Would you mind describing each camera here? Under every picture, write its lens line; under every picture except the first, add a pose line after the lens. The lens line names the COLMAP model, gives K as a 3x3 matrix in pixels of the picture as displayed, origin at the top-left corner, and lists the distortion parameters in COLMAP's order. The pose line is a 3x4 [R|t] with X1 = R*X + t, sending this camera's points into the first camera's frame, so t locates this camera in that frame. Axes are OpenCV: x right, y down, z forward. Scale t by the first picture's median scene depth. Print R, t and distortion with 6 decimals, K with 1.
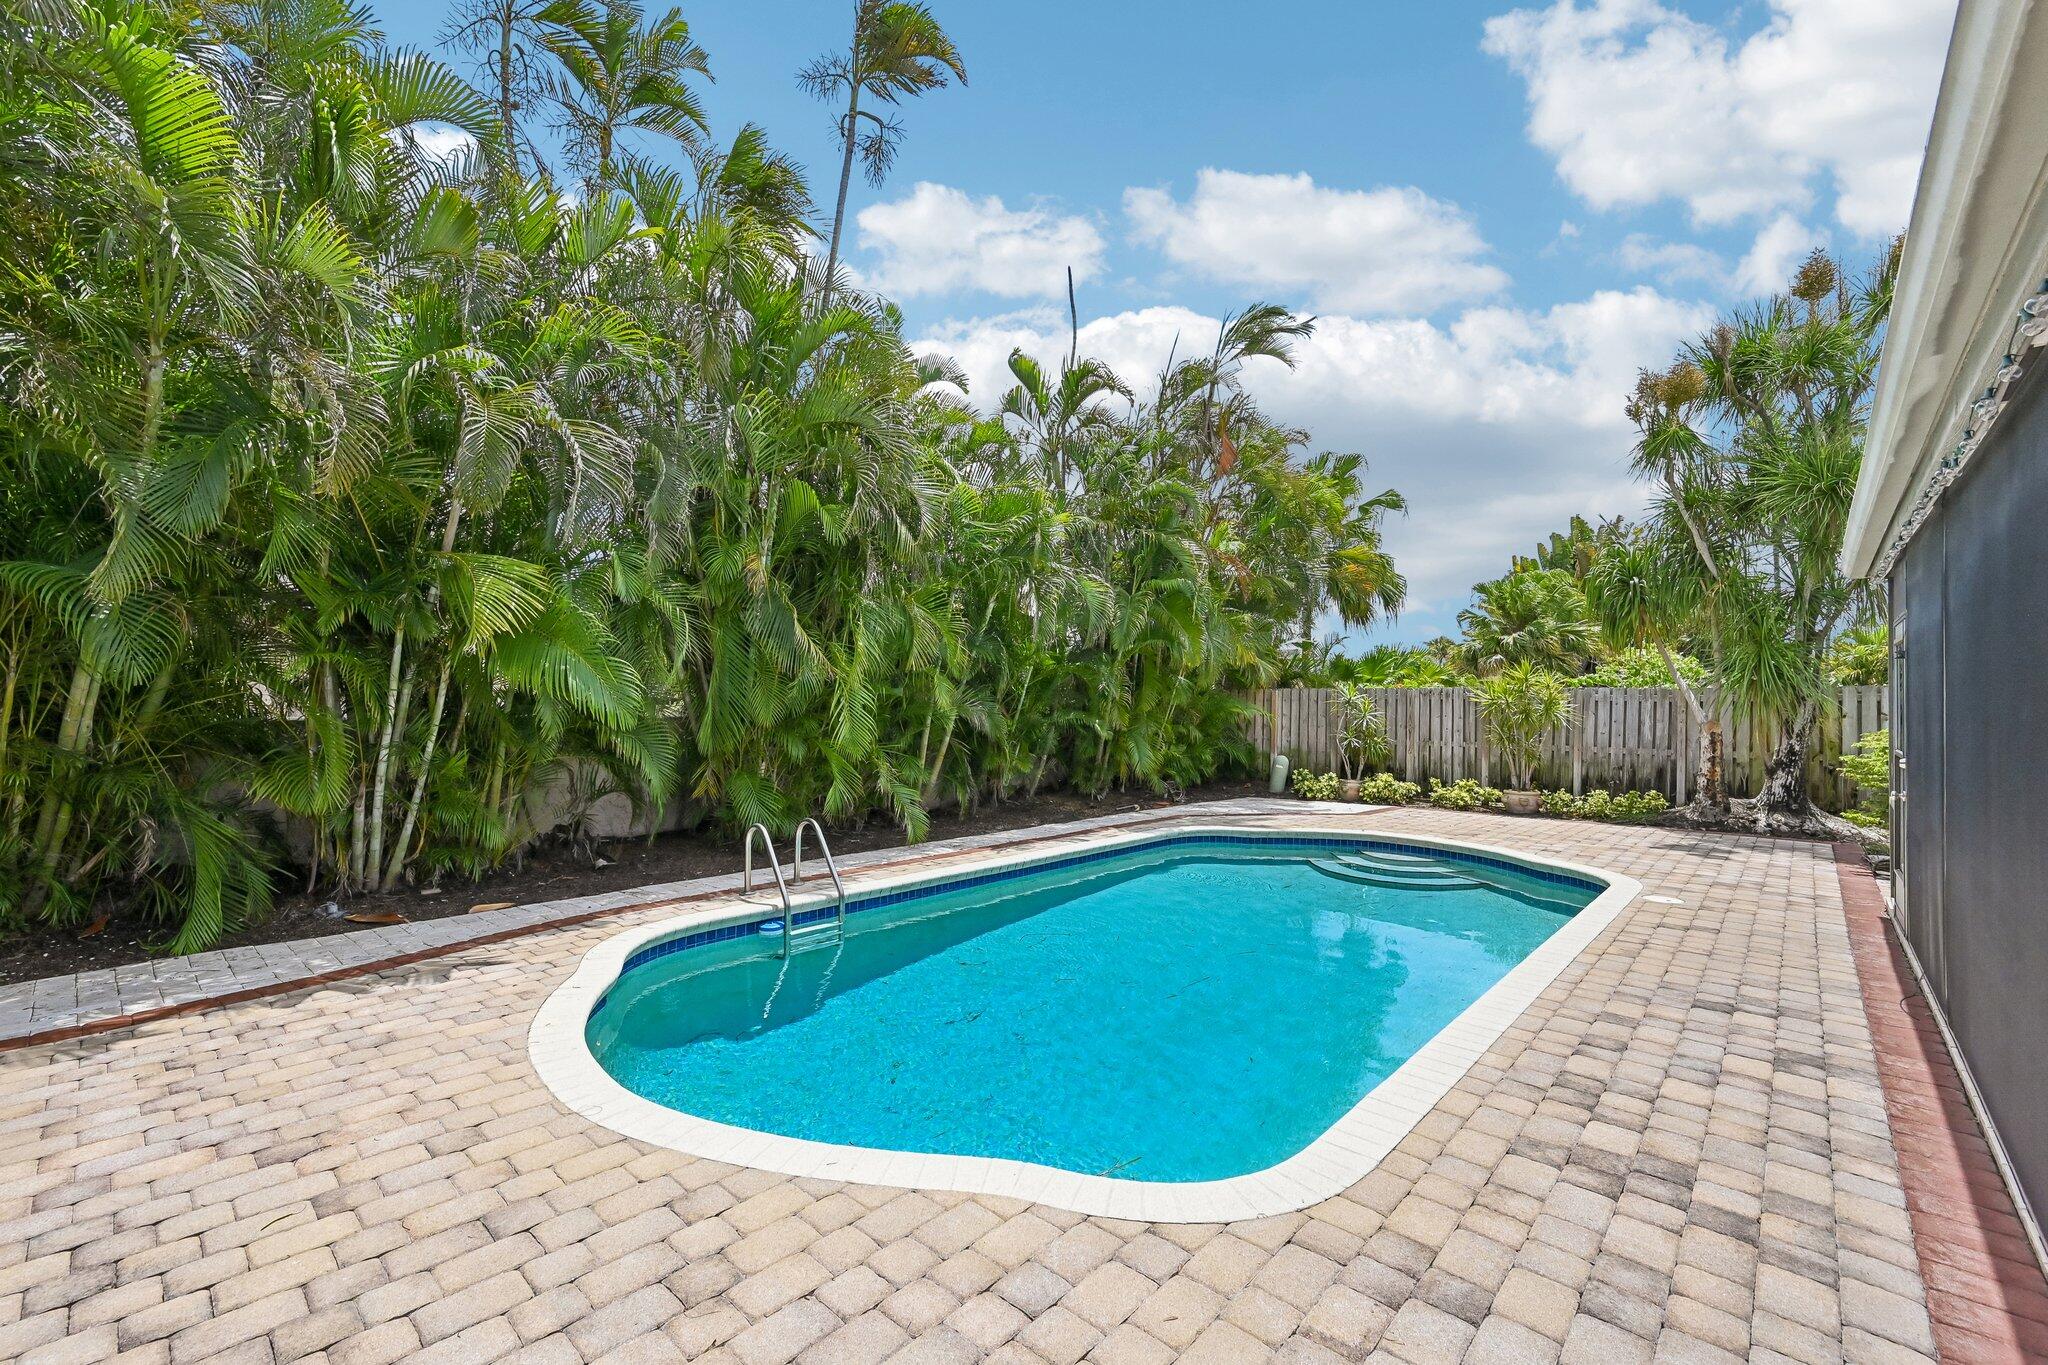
lens RADIAL K [[824.9, 0, 1024.0], [0, 824.9, 682.5], [0, 0, 1]] dist [-0.000235, -0.000025]
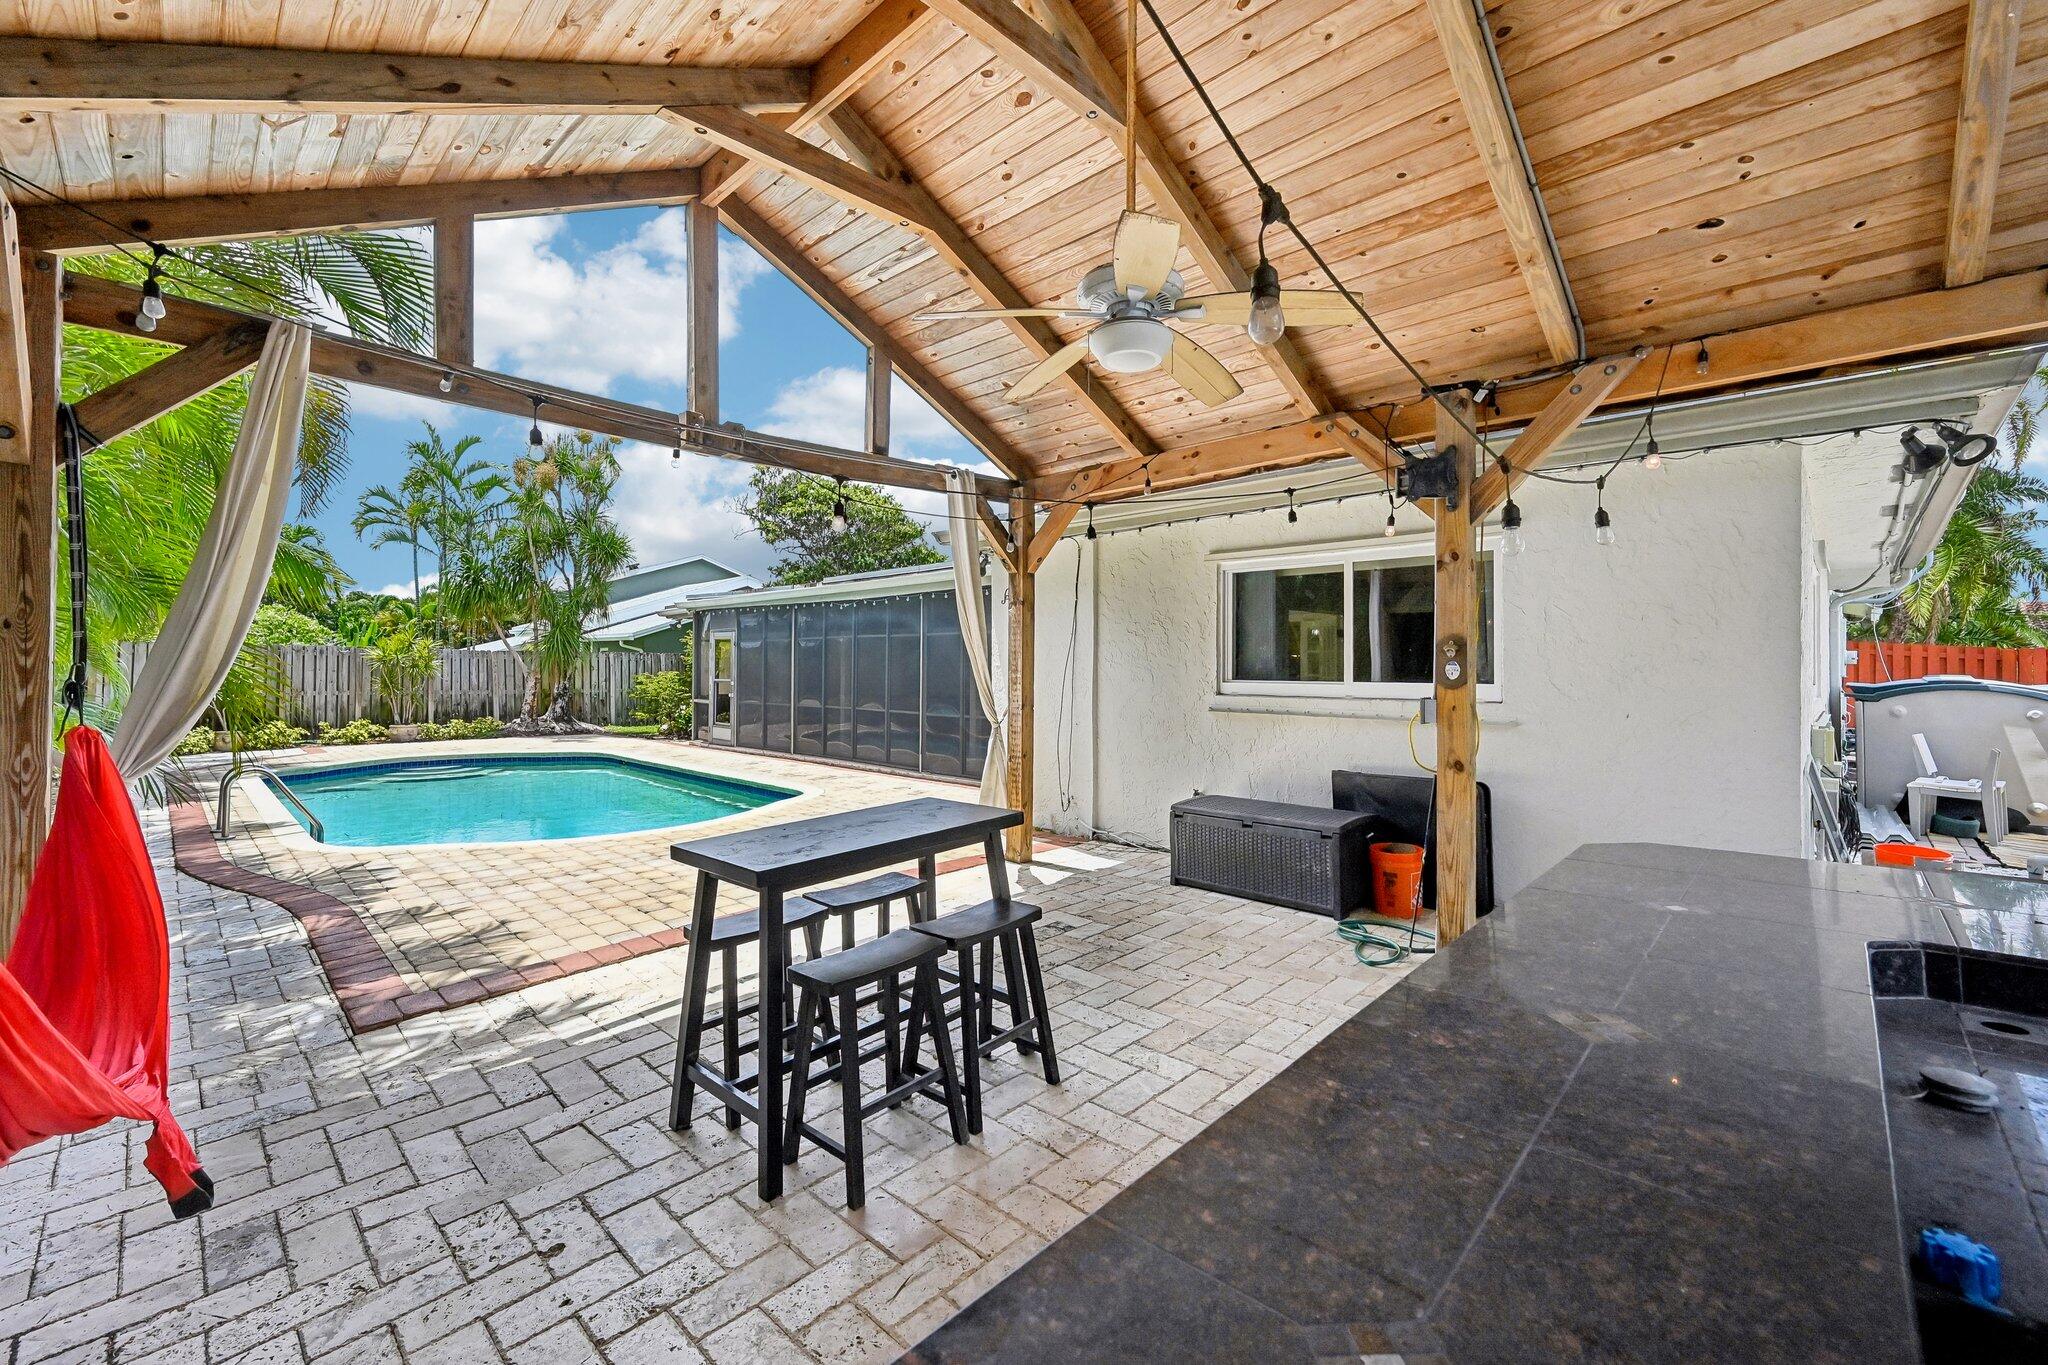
lens RADIAL K [[824.9, 0, 1024.0], [0, 824.9, 682.5], [0, 0, 1]] dist [-0.000235, -0.000025]
pose [[0.000323, -0.019716, 0.999806, -0.733853], [-0.034877, 0.999197, 0.019715, 0.000407], [-0.999392, -0.034876, -0.000365, -0.008591]]
